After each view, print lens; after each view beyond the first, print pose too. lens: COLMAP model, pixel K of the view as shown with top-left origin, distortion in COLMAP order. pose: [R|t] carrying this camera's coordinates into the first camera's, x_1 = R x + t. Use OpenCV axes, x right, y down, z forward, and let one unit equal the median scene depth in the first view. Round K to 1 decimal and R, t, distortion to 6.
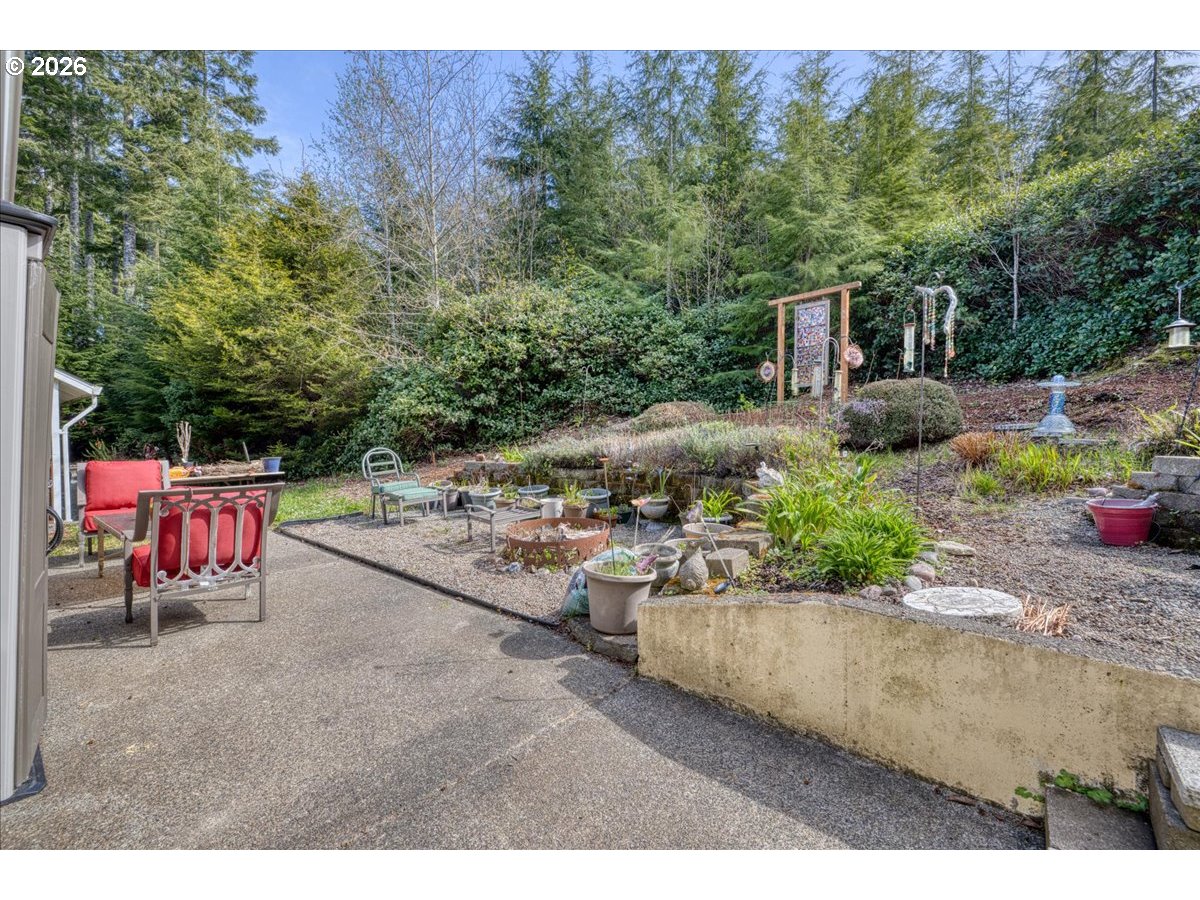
lens RADIAL K [[514.5, 0, 598.2], [0, 514.5, 455.6], [0, 0, 1]] dist [-0.001990, 0.000169]
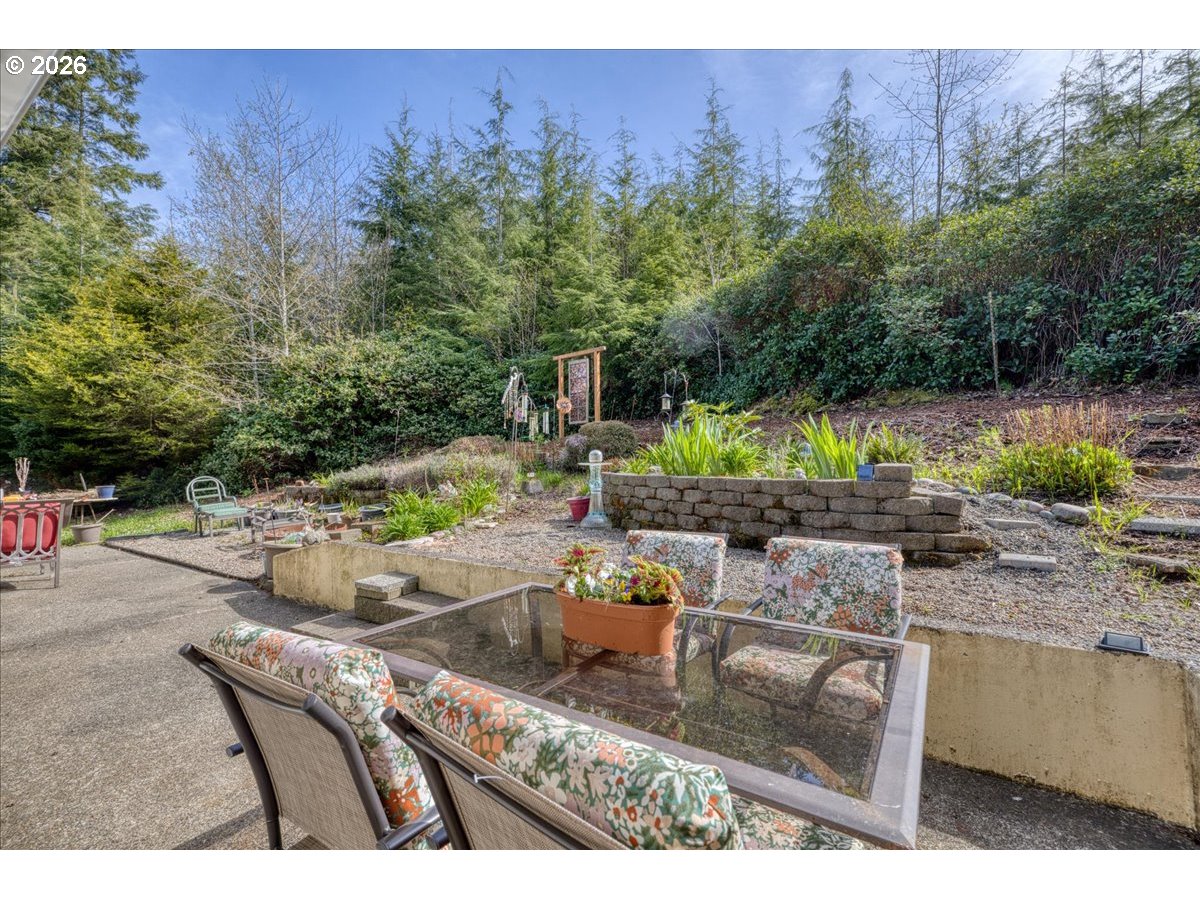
lens RADIAL K [[514.5, 0, 598.0], [0, 514.5, 454.3], [0, 0, 1]] dist [-0.001990, 0.000169]
pose [[0.990822, -0.012371, 0.134605, 0.256035], [0.019468, 0.998481, -0.051534, 0.009831], [-0.133763, 0.053682, 0.989558, -0.260888]]
